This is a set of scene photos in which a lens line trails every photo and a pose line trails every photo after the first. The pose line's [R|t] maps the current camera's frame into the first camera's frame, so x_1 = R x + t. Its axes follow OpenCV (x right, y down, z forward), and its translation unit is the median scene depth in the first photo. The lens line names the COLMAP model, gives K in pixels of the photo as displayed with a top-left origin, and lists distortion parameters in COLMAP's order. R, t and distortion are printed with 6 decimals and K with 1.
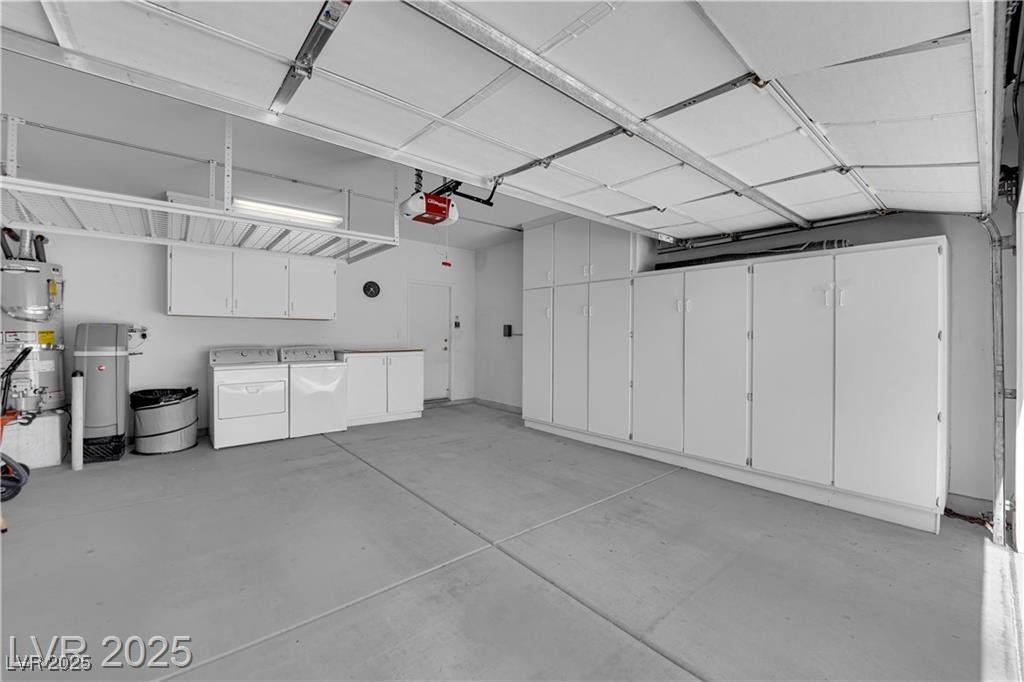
lens RADIAL K [[419.0, 0, 513.3], [0, 419.0, 336.4], [0, 0, 1]] dist [-0.002085, -0.003313]
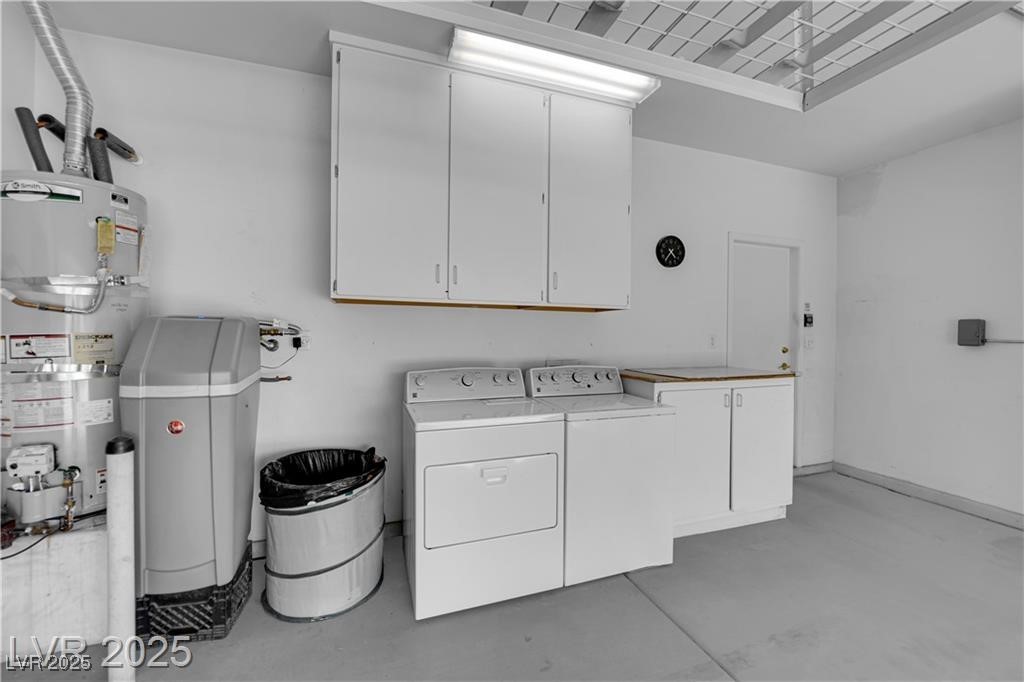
lens RADIAL K [[419.0, 0, 514.6], [0, 419.0, 337.7], [0, 0, 1]] dist [-0.002085, -0.003313]
pose [[0.930543, 0.007717, -0.366103, -0.469431], [-0.006119, 0.999966, 0.005523, -0.011909], [0.366133, -0.002899, 0.930558, 0.645438]]
